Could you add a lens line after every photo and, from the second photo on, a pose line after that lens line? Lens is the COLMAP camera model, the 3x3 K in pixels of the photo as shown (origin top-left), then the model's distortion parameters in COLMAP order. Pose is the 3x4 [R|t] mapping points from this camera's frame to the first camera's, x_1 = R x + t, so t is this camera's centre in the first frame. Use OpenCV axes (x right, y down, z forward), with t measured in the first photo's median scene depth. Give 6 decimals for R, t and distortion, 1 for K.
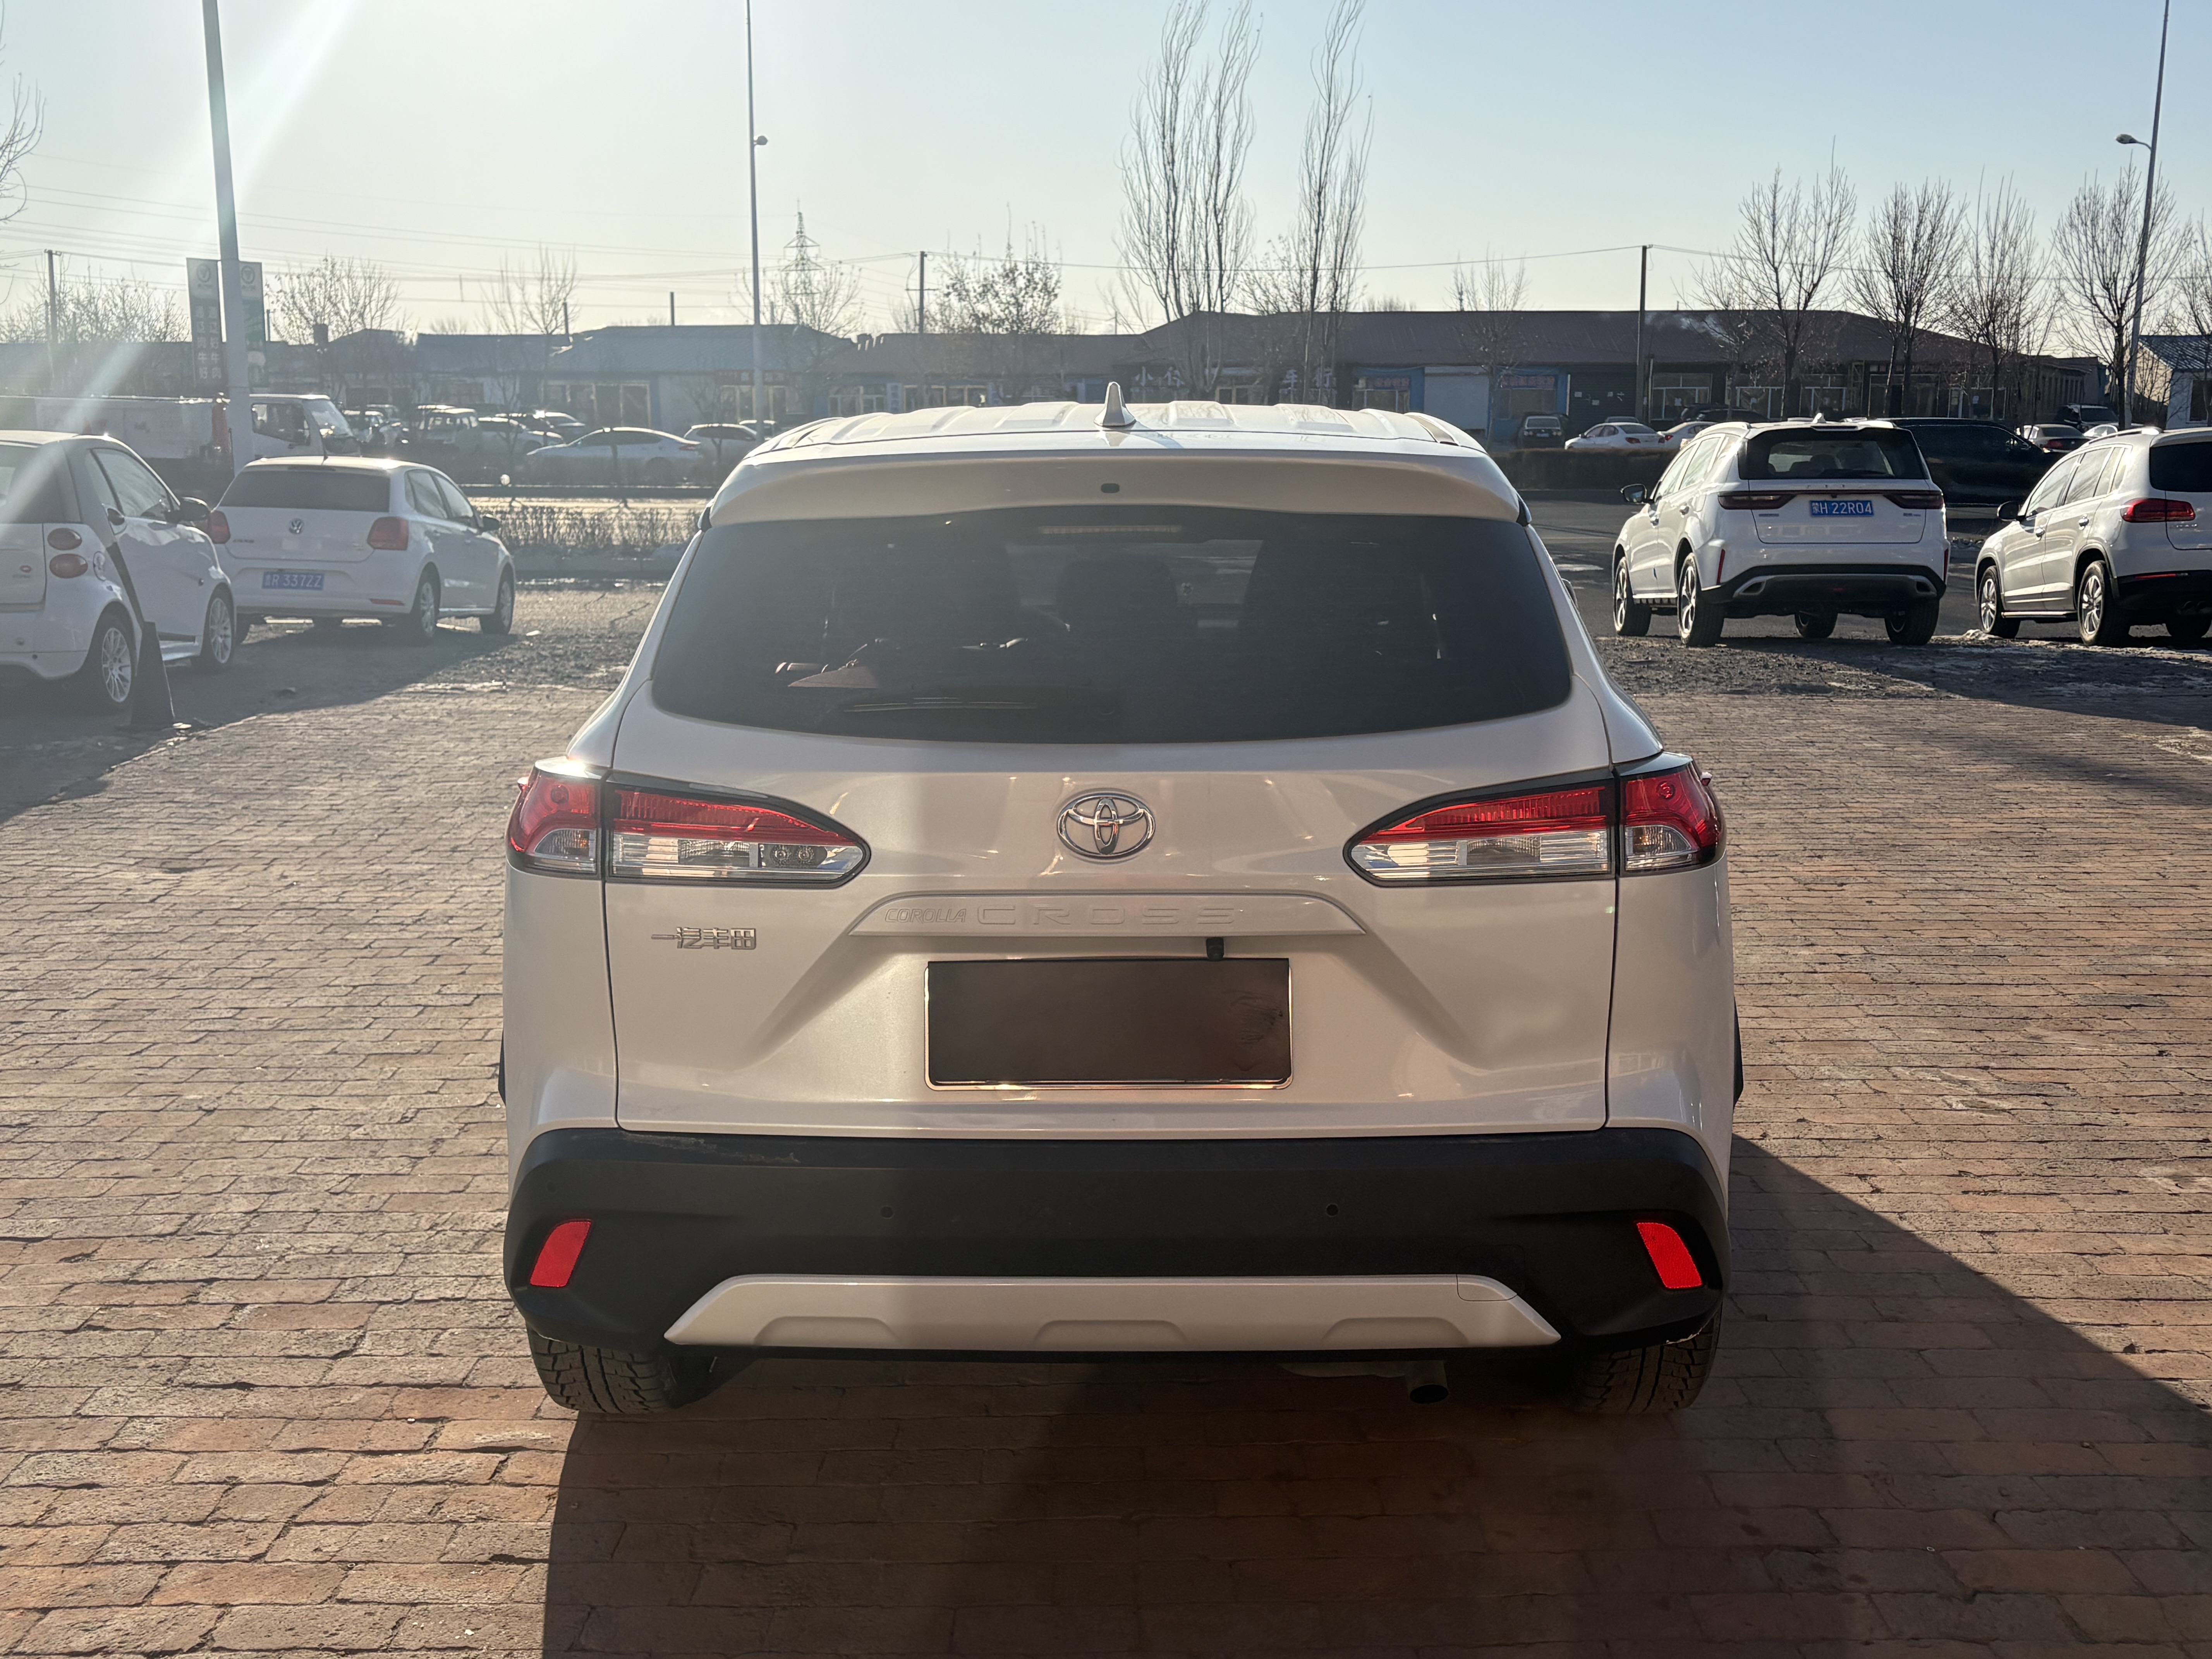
lens RADIAL K [[2263.3, 0, 1110.1], [0, 2263.3, 872.5], [0, 0, 1]] dist [0.022247, -0.003829]
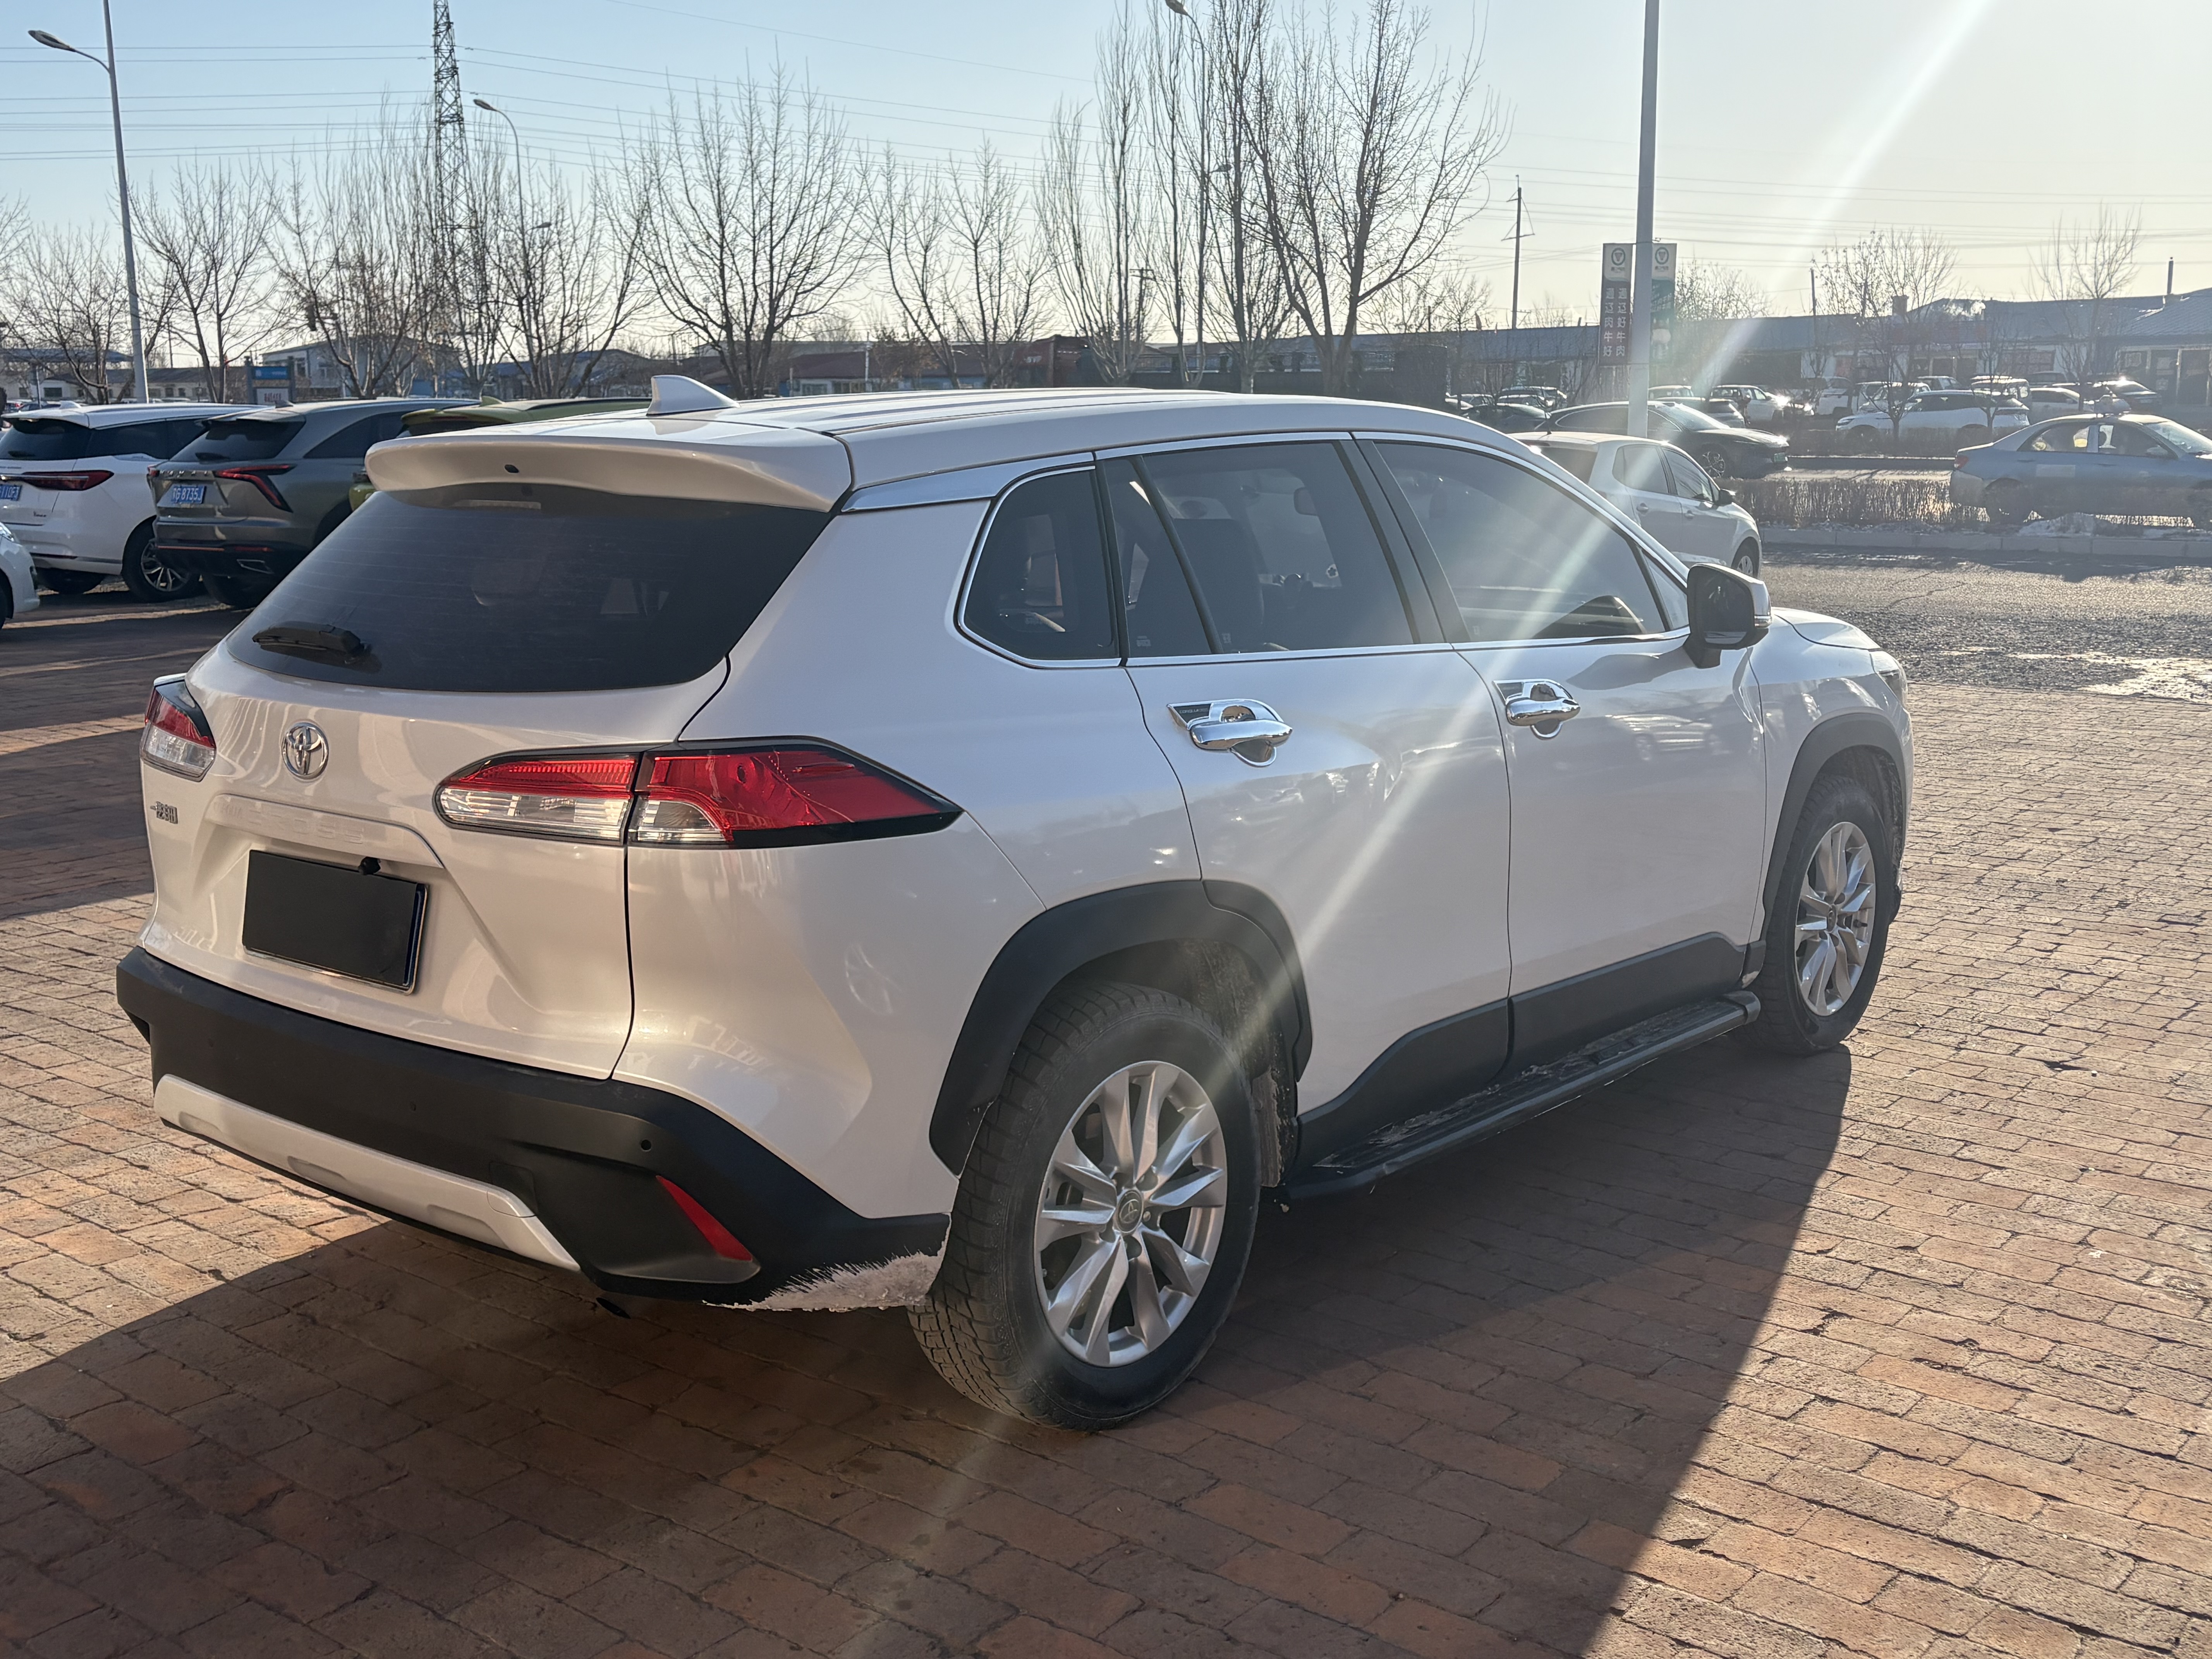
lens RADIAL K [[2254.8, 0, 1104.7], [0, 2254.8, 891.5], [0, 0, 1]] dist [0.009494, 0.016801]
pose [[0.778977, 0.127593, -0.613935, 0.665164], [-0.114624, 0.991557, 0.060635, -0.042180], [0.616488, 0.023138, 0.787025, 0.199608]]
